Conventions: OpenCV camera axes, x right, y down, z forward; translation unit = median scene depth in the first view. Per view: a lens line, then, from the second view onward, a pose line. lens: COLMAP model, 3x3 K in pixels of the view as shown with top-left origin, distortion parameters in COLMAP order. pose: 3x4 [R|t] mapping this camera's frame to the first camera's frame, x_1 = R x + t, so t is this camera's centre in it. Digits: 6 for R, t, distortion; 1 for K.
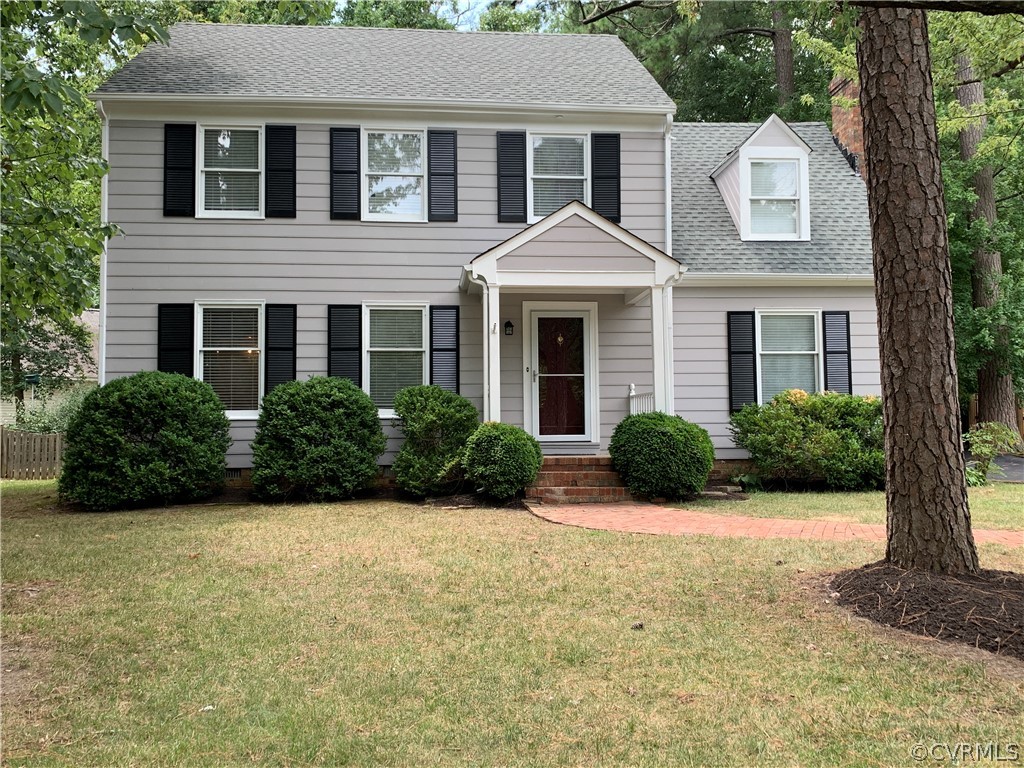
lens RADIAL K [[845.5, 0, 517.3], [0, 845.5, 372.8], [0, 0, 1]] dist [0.027642, -0.008580]
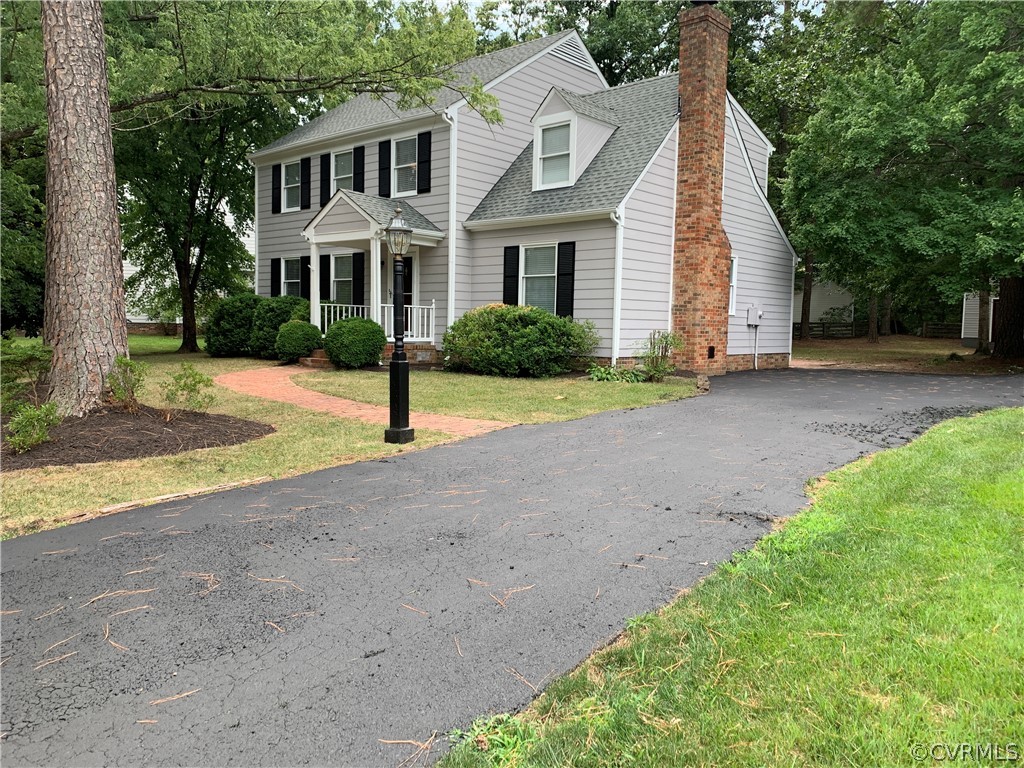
lens RADIAL K [[786.1, 0, 512.8], [0, 786.1, 386.7], [0, 0, 1]] dist [-0.051654, -0.001537]
pose [[0.702682, 0.078369, -0.707175, 1.436560], [0.006943, 0.993113, 0.116955, 0.005469], [0.711470, -0.087093, 0.697298, 0.121670]]
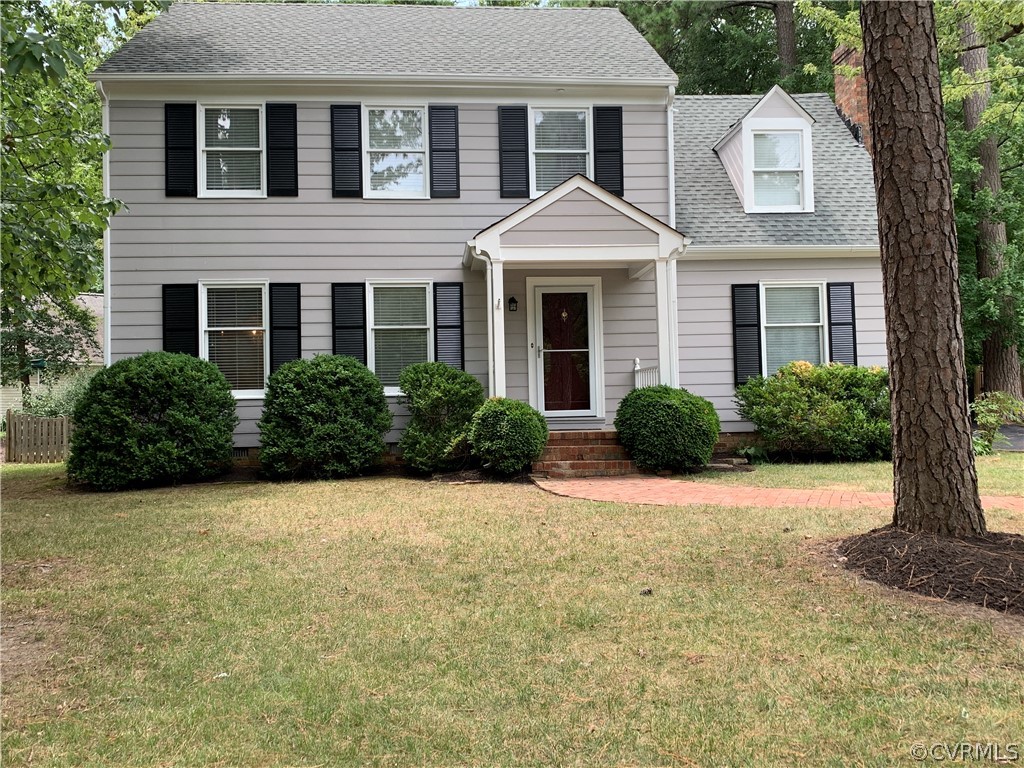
lens RADIAL K [[845.5, 0, 518.5], [0, 845.5, 365.8], [0, 0, 1]] dist [0.027642, -0.008580]
pose [[0.999899, -0.013803, -0.003525, -0.001000], [0.013860, 0.999765, 0.016679, 0.004363], [0.003294, -0.016726, 0.999855, -0.000641]]
